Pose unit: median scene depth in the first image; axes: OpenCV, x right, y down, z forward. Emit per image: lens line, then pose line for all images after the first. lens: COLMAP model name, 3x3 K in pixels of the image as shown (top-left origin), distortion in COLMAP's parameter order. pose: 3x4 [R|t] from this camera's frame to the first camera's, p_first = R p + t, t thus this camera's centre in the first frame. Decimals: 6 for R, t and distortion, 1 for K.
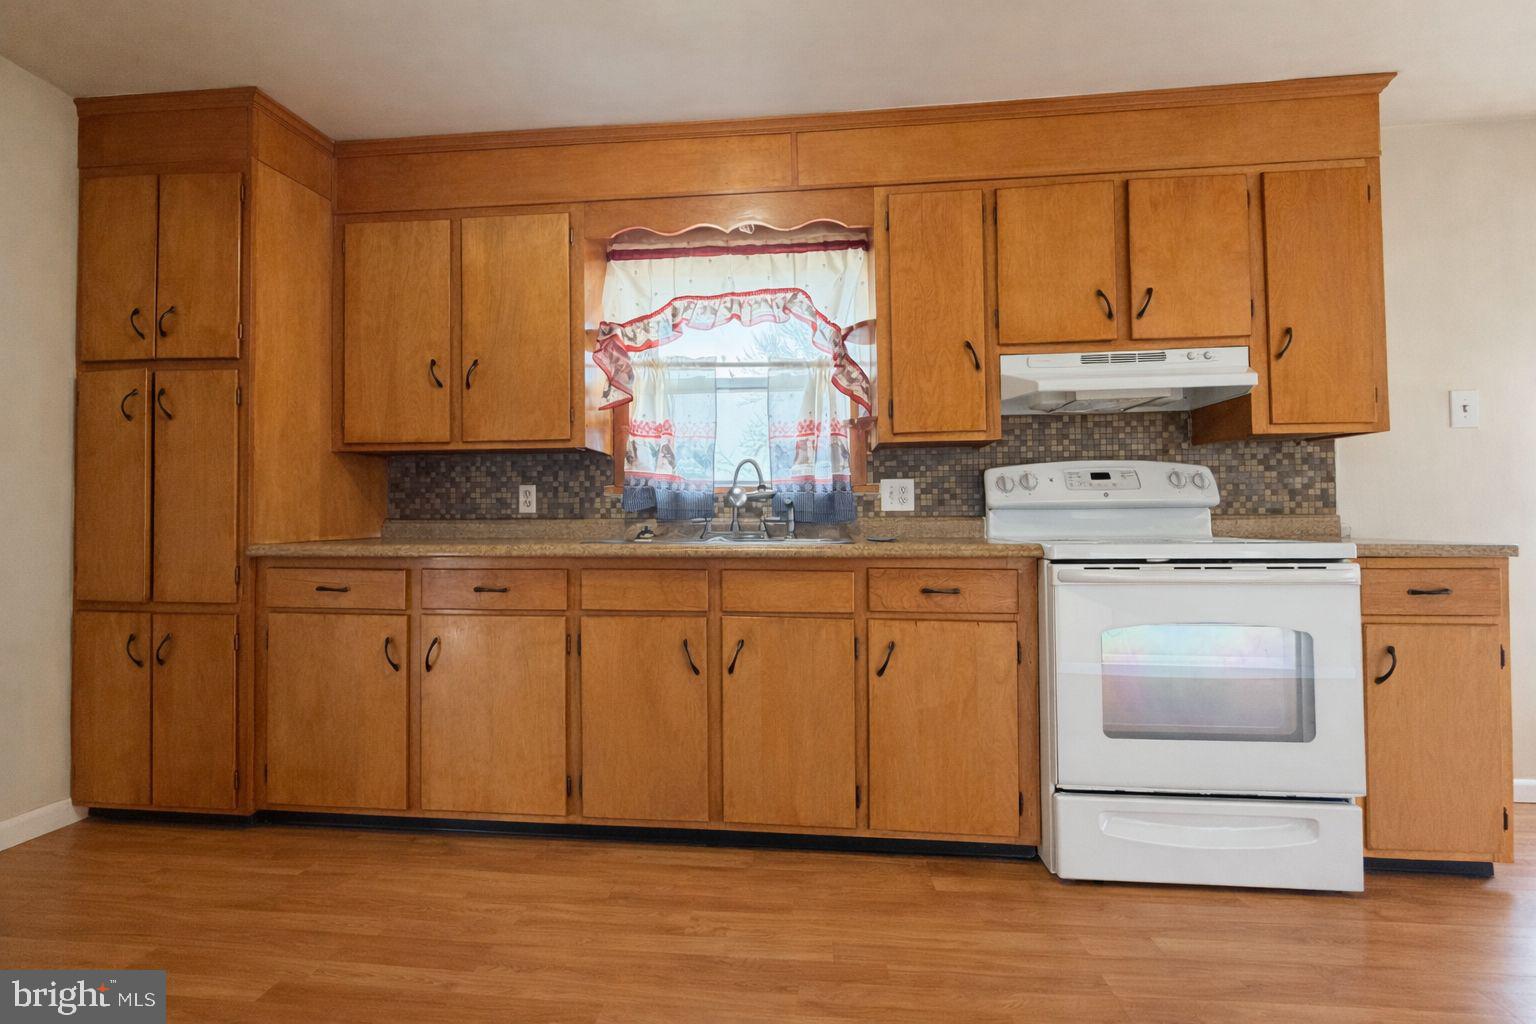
lens RADIAL K [[638.0, 0, 764.8], [0, 638.0, 479.1], [0, 0, 1]] dist [-0.023166, 0.000275]
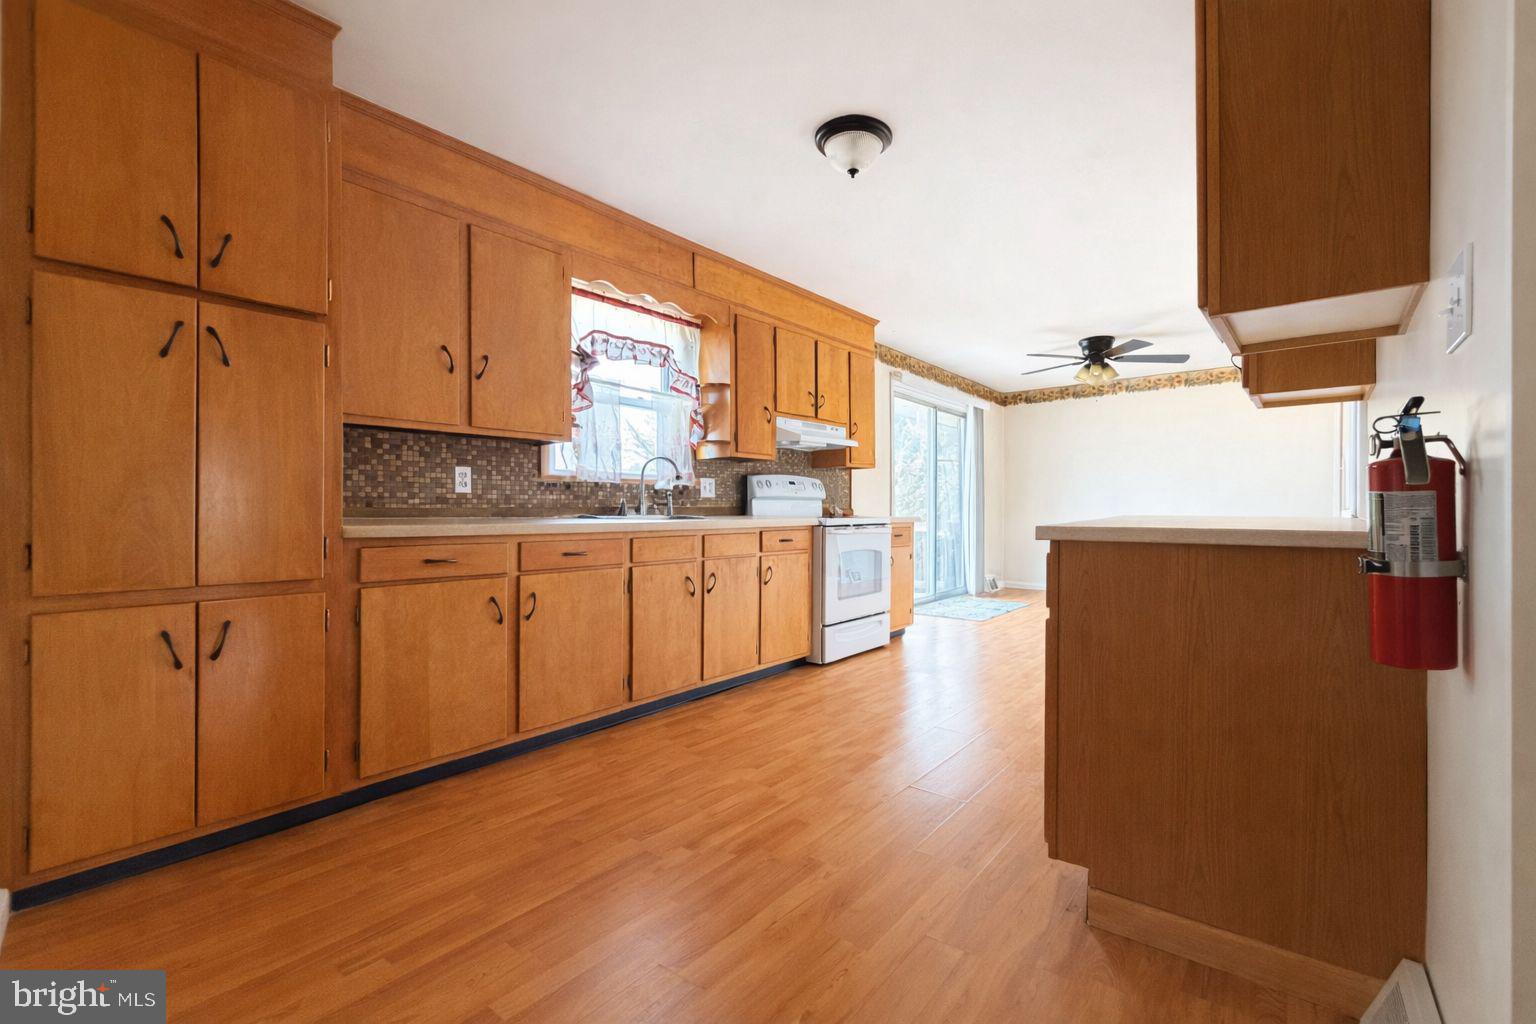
lens RADIAL K [[638.0, 0, 764.8], [0, 638.0, 479.1], [0, 0, 1]] dist [-0.023166, 0.000275]
pose [[0.554741, 0.036260, 0.831232, -1.035645], [-0.089216, 0.995882, 0.016099, -0.035237], [-0.827226, -0.083090, 0.555692, -0.033014]]
